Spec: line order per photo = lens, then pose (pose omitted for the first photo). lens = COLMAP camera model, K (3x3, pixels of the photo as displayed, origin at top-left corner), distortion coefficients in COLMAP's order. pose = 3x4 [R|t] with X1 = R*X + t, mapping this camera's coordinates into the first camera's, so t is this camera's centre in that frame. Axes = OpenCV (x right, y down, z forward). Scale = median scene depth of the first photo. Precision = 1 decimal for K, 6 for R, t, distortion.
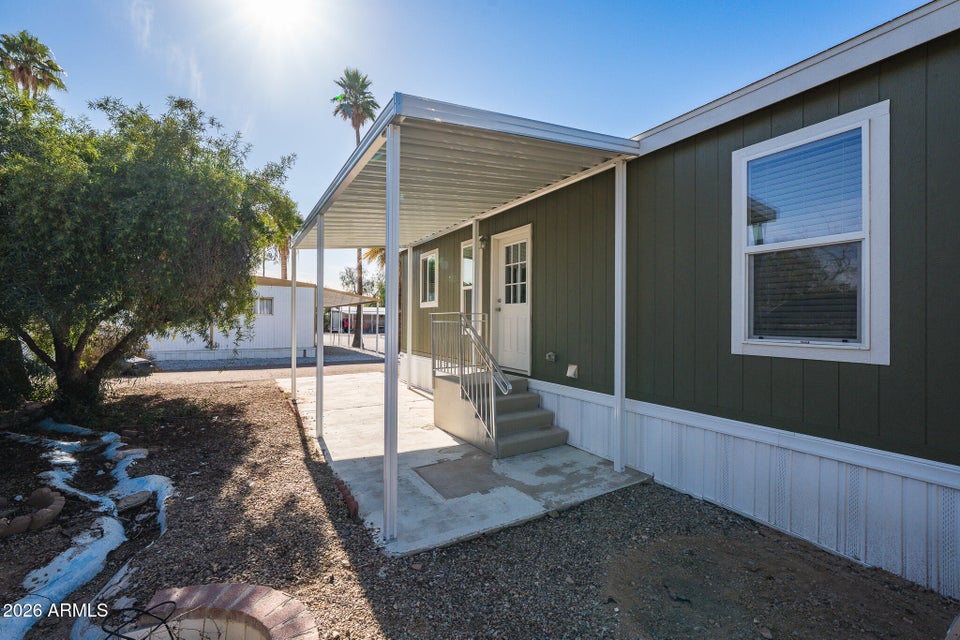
lens RADIAL K [[392.3, 0, 476.2], [0, 392.3, 320.1], [0, 0, 1]] dist [0.001090, 0.000167]
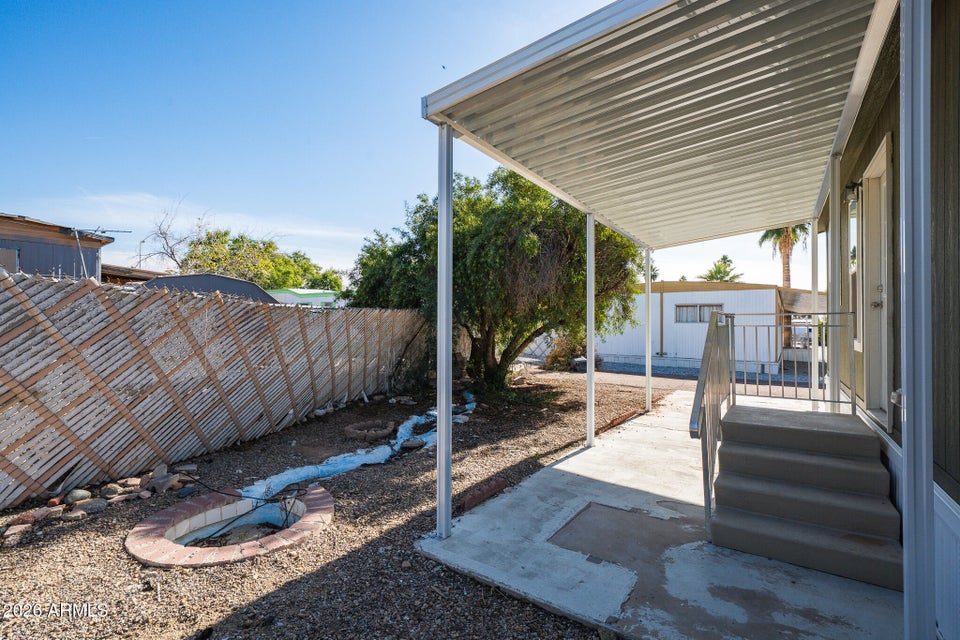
lens RADIAL K [[418.1, 0, 480.0], [0, 418.1, 320.0], [0, 0, 1]] dist [-0.000518, -0.000052]
pose [[0.448725, -0.015207, -0.893541, 0.556648], [-0.004746, 0.999801, -0.019399, 0.017357], [0.893657, 0.012946, 0.448563, 0.426636]]
